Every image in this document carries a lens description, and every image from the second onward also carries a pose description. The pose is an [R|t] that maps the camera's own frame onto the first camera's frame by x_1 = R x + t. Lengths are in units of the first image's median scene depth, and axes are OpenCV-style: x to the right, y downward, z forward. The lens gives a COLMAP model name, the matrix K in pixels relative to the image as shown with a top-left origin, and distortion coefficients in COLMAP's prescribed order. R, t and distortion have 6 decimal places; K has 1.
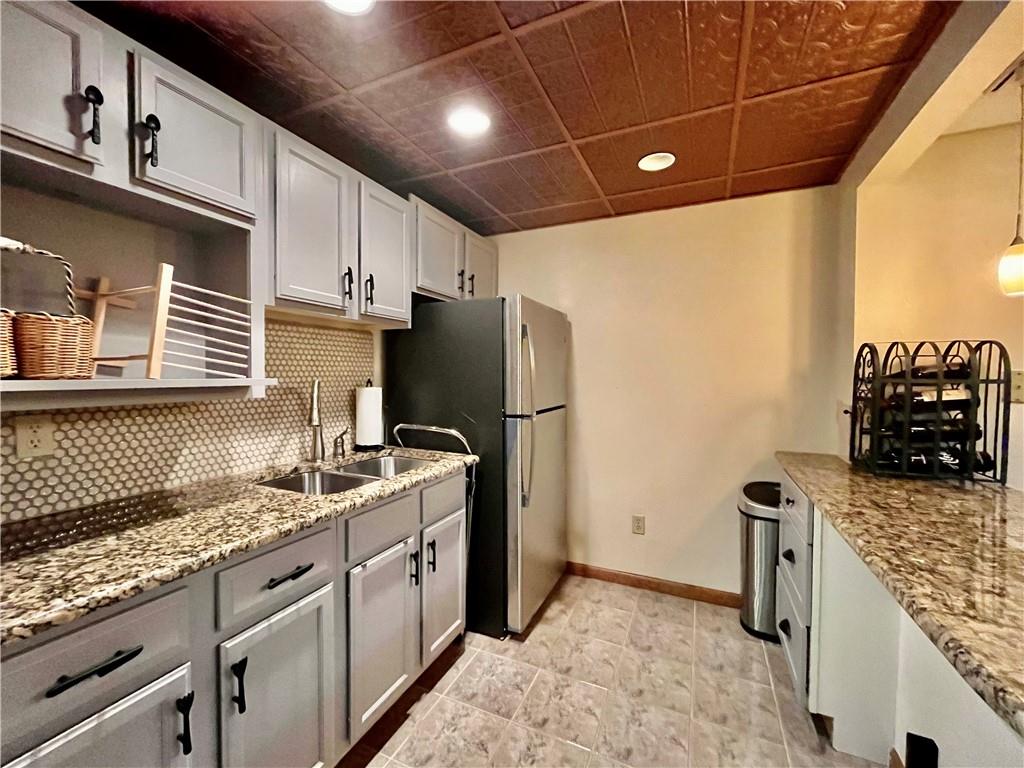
lens RADIAL K [[418.9, 0, 512.5], [0, 418.9, 385.4], [0, 0, 1]] dist [-0.003054, -0.000339]
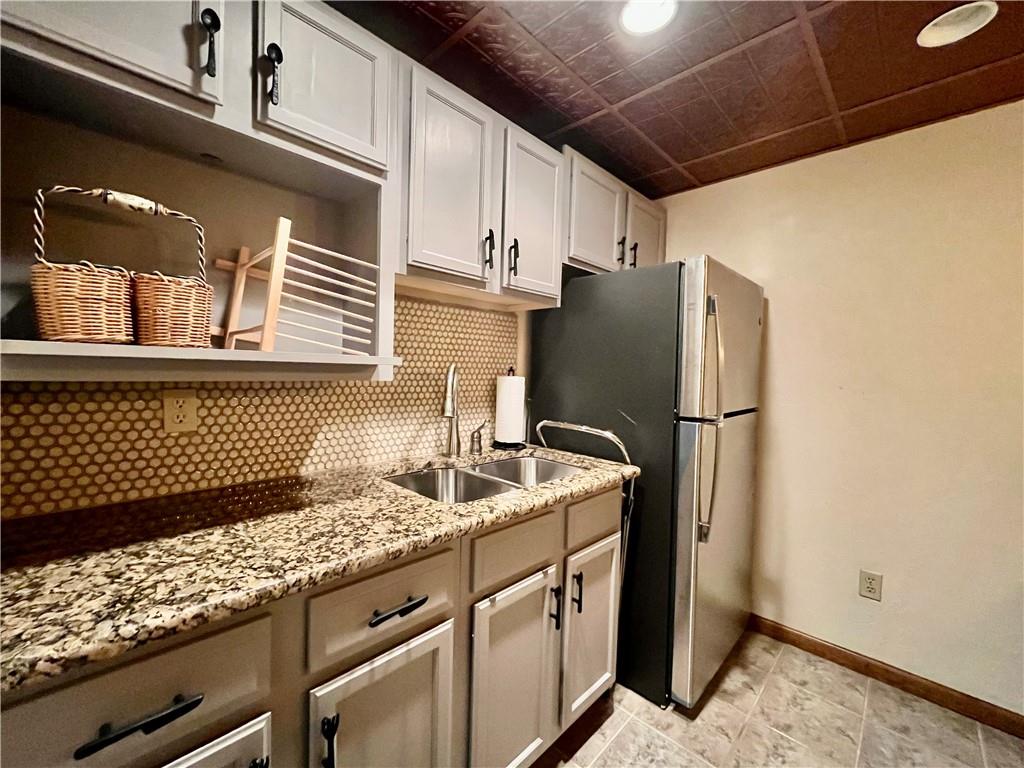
lens RADIAL K [[418.9, 0, 512.5], [0, 418.9, 385.4], [0, 0, 1]] dist [-0.003054, -0.000339]
pose [[0.941495, 0.033109, -0.335398, -0.061094], [-0.031051, 0.999452, 0.011499, 0.018281], [0.335595, -0.000412, 0.942006, 0.237432]]
